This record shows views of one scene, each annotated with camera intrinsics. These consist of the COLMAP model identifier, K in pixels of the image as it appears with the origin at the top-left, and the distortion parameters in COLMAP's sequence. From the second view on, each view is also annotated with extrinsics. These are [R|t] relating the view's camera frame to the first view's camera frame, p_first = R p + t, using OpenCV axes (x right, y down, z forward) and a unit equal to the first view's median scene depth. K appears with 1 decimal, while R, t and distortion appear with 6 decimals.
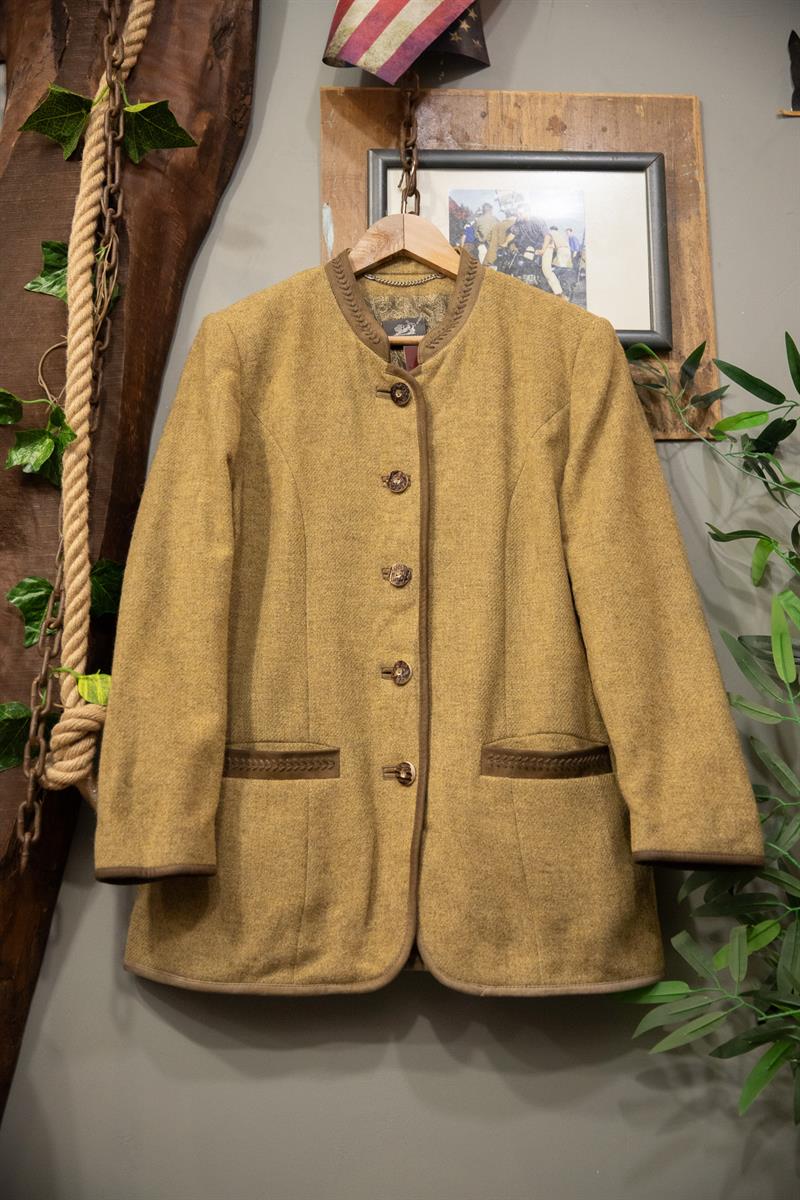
lens RADIAL K [[1484.8, 0, 405.6], [0, 1484.8, 602.9], [0, 0, 1]] dist [0.089476, 0.000000]
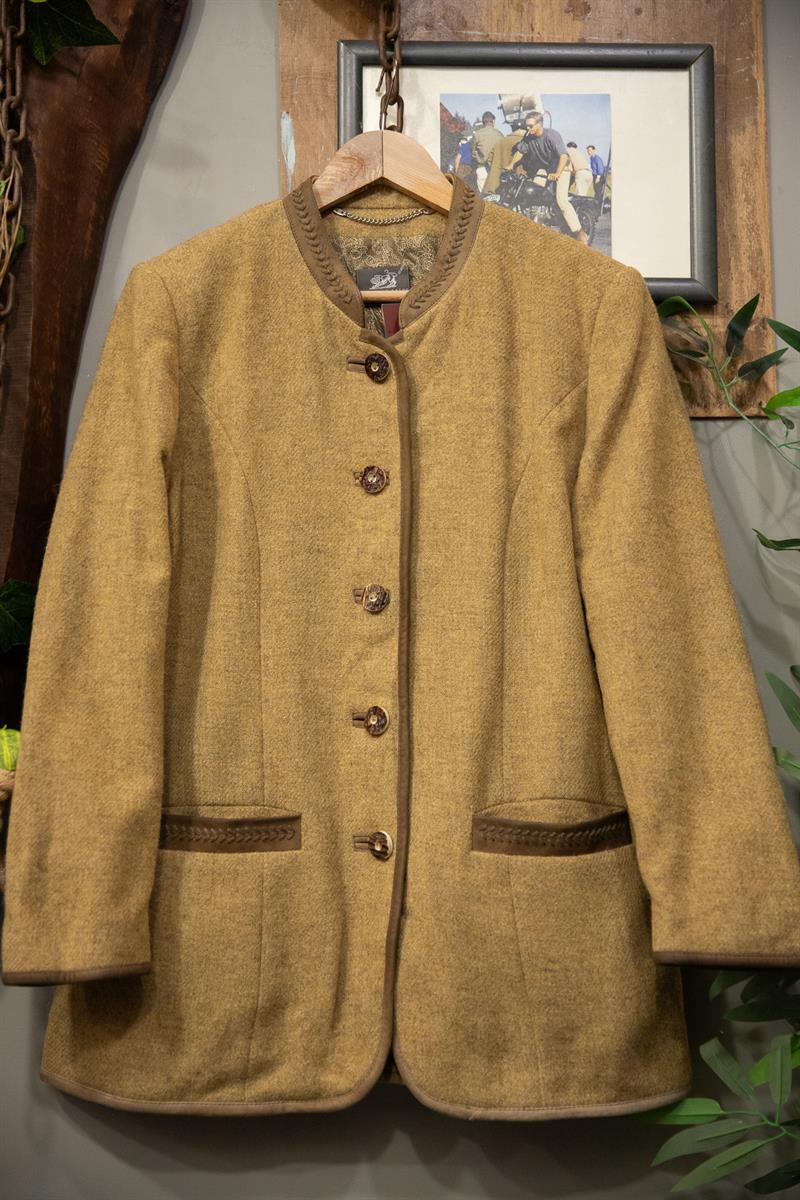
lens RADIAL K [[1785.3, 0, 408.7], [0, 1785.3, 589.9], [0, 0, 1]] dist [0.148483, 0.000000]
pose [[0.999992, 0.002770, -0.003016, 0.017359], [-0.002465, 0.995289, 0.096919, -0.118223], [0.003271, -0.096911, 0.995288, 0.023633]]
